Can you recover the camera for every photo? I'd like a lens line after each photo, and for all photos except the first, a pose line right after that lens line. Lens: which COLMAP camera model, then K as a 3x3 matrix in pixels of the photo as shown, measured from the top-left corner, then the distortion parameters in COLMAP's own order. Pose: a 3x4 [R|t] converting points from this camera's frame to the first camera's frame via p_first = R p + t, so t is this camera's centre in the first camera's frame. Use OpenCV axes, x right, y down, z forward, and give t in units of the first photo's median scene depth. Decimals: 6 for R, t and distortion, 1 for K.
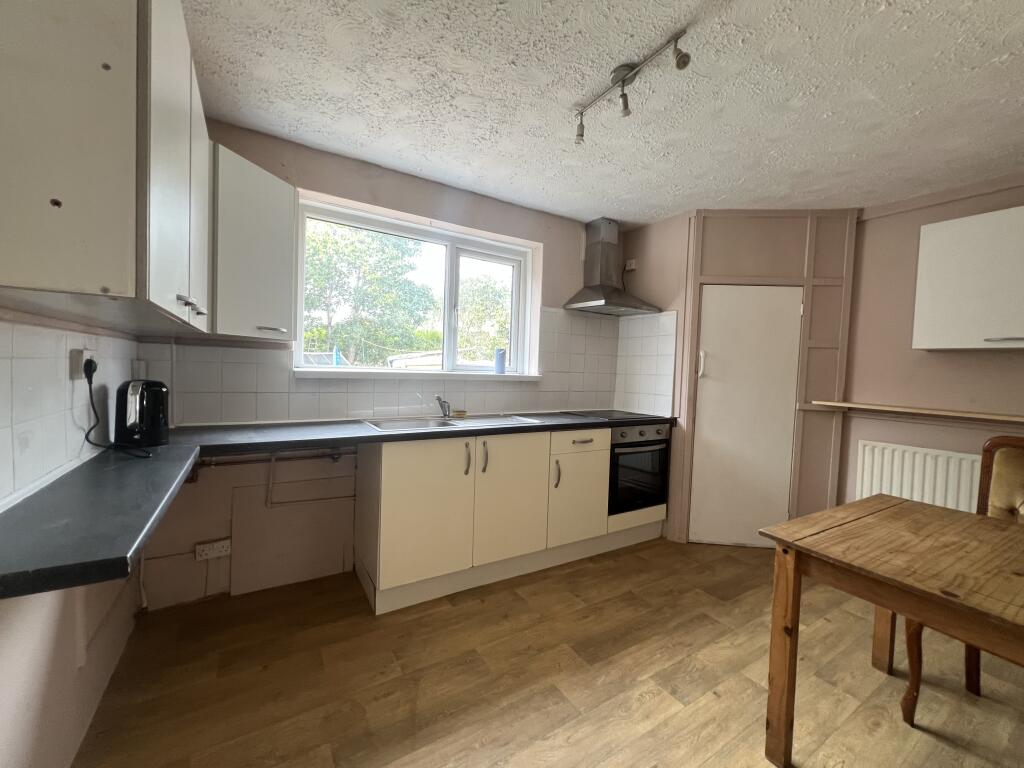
lens RADIAL K [[412.1, 0, 508.0], [0, 412.1, 381.5], [0, 0, 1]] dist [-0.001805, -0.000118]
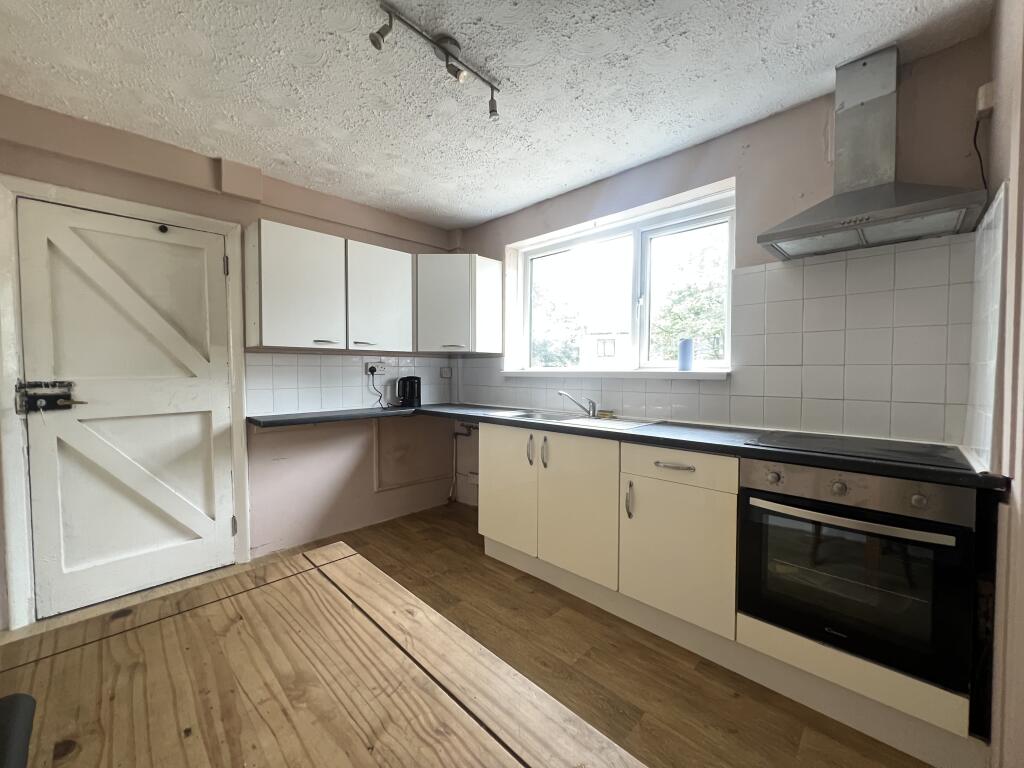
lens RADIAL K [[412.1, 0, 508.0], [0, 412.1, 381.5], [0, 0, 1]] dist [-0.001805, -0.000118]
pose [[0.237642, -0.005986, -0.971334, 0.810099], [-0.025166, 0.999607, -0.012318, 0.023687], [0.971027, 0.027372, 0.237398, 0.608901]]
